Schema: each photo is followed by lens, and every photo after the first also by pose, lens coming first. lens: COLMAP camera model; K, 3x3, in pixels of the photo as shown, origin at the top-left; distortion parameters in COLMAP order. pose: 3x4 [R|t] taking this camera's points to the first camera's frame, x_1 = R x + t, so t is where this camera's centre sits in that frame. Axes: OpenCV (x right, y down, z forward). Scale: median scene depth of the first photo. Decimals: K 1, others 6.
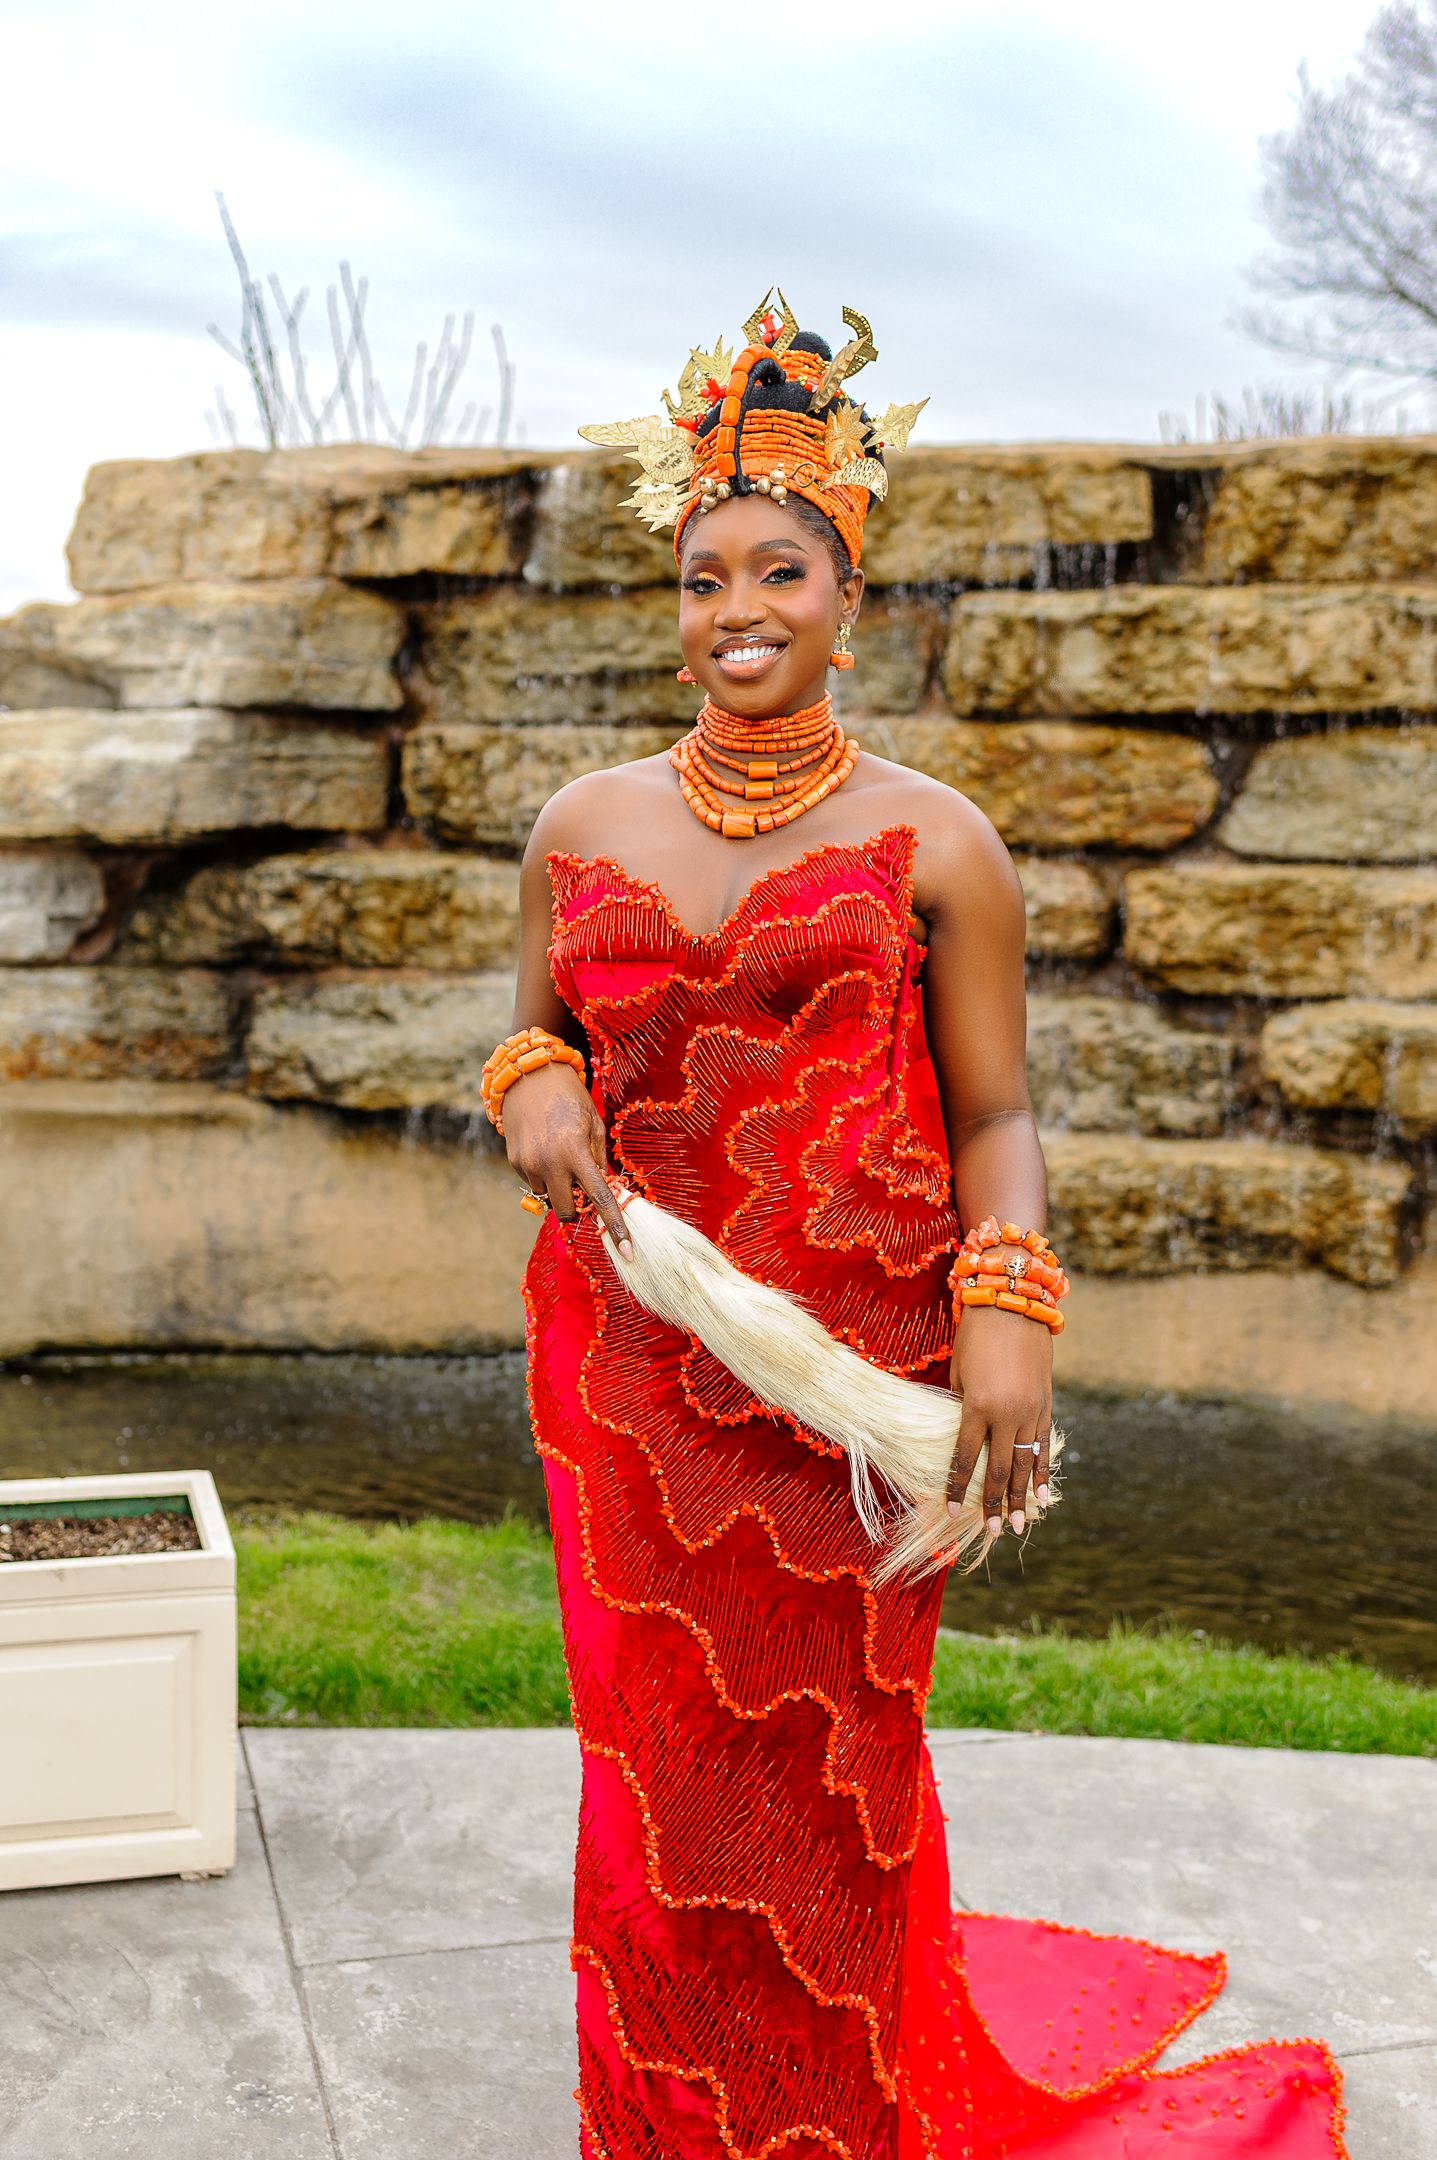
lens RADIAL K [[2252.2, 0, 496.0], [0, 2252.2, 998.6], [0, 0, 1]] dist [-0.001956, 0.024307]
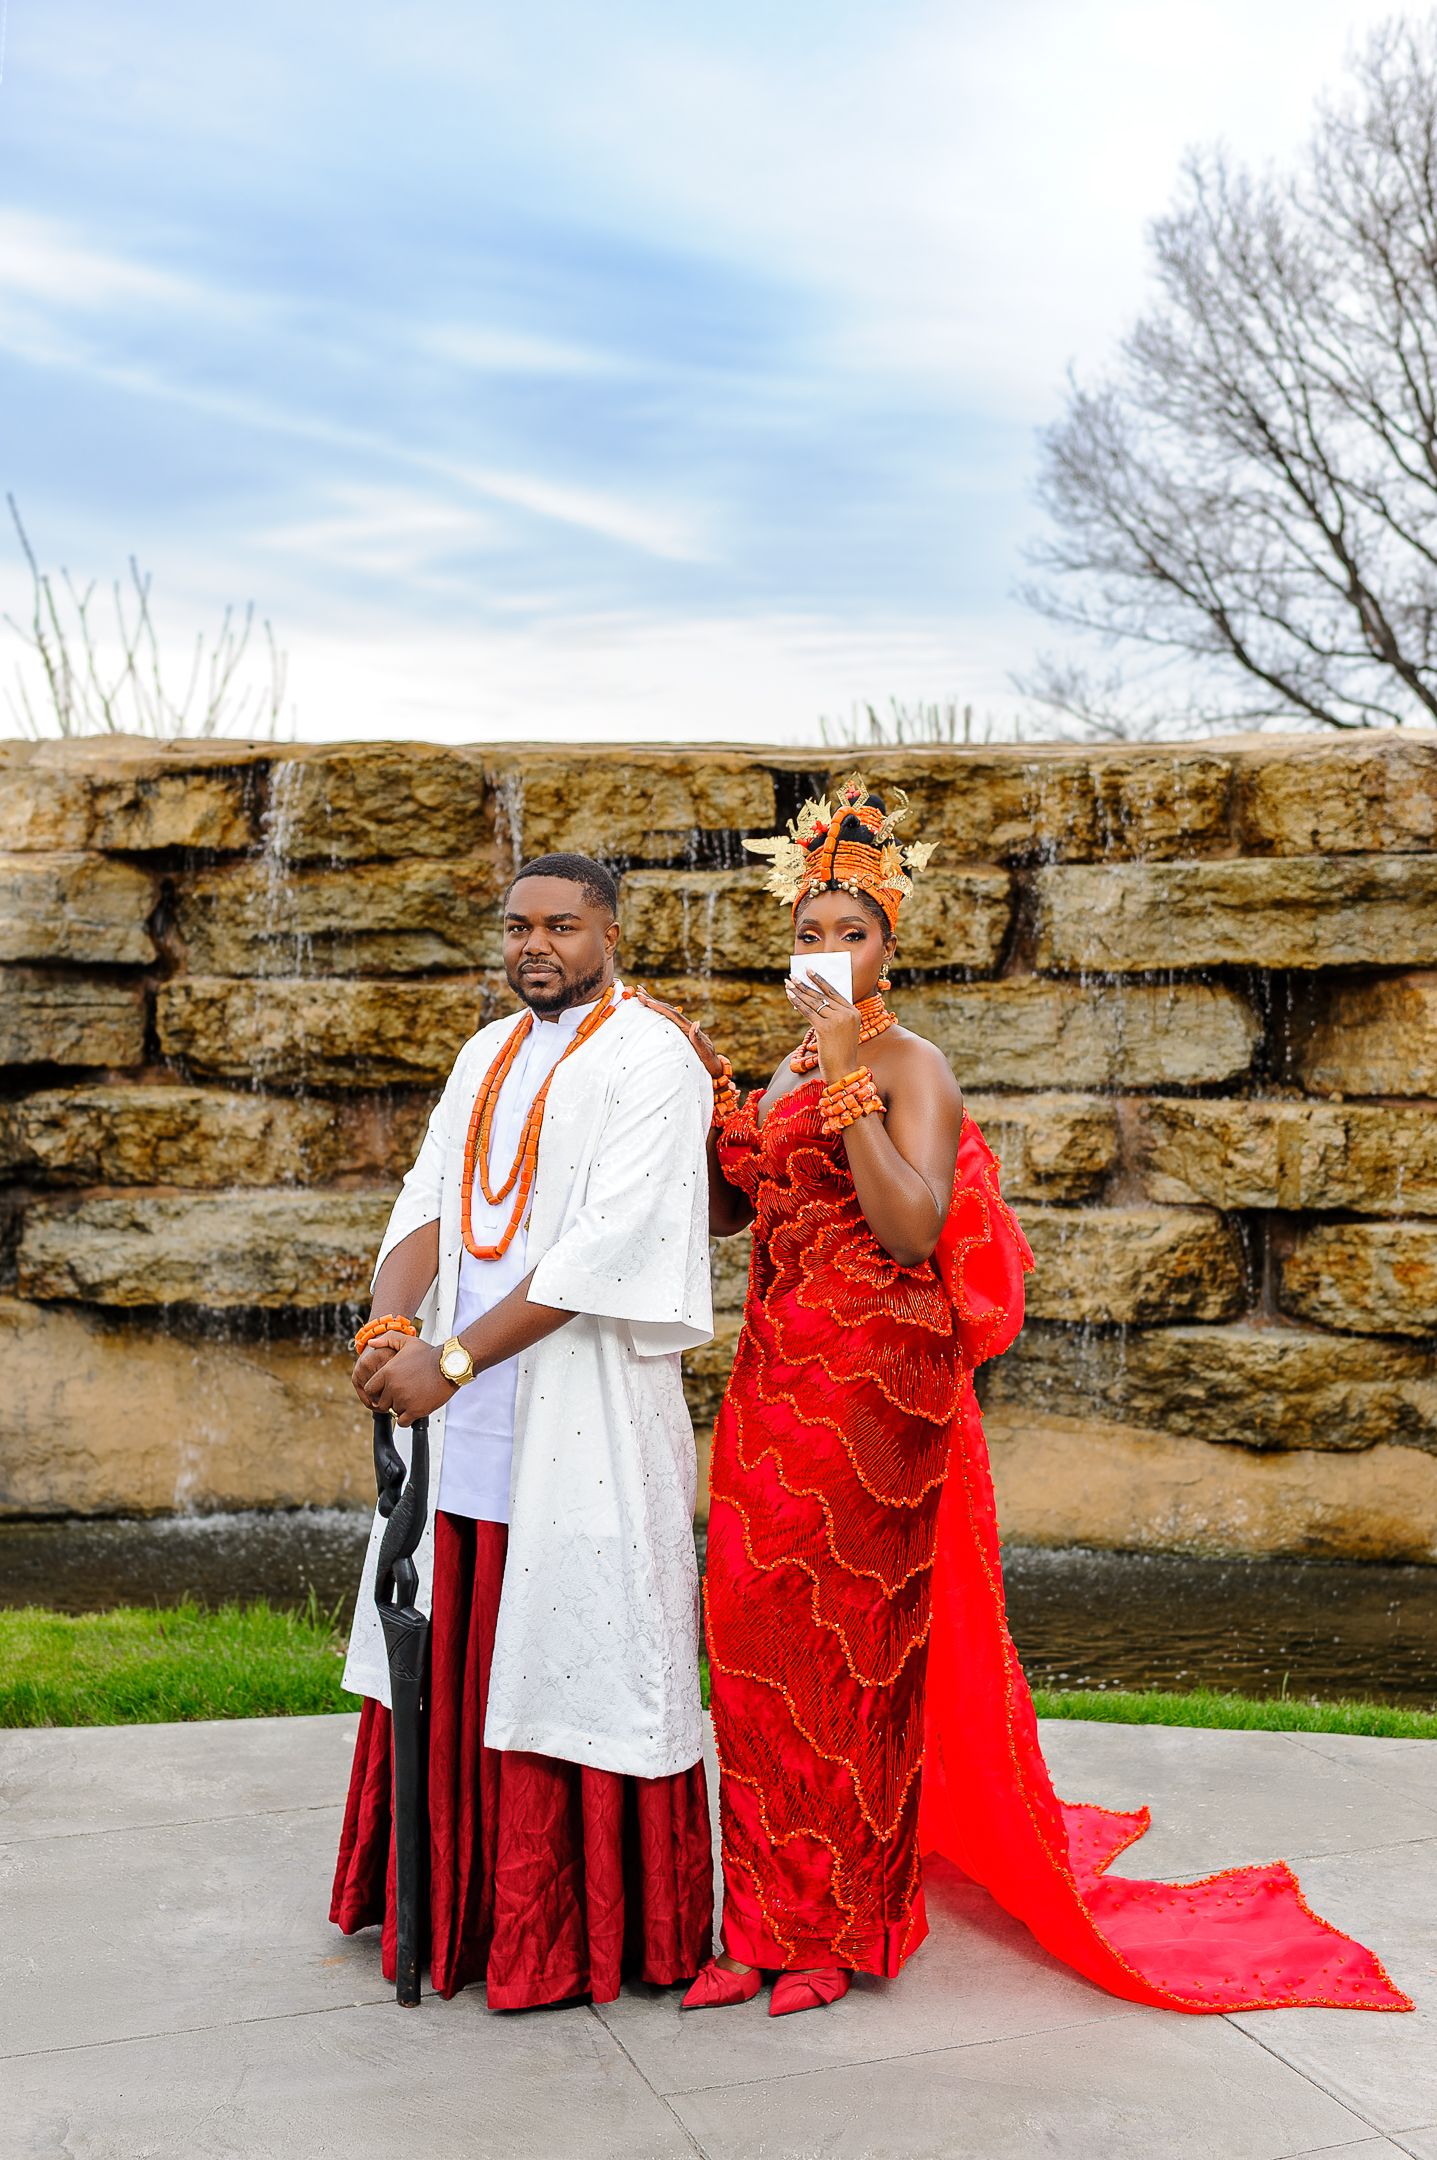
lens RADIAL K [[2260.9, 0, 678.0], [0, 2260.9, 1125.9], [0, 0, 1]] dist [0.006861, -0.002514]
pose [[0.990083, -0.007261, 0.140298, 0.062900], [0.013845, 0.998845, -0.046006, 0.013417], [-0.139802, 0.047492, 0.989040, -0.196135]]
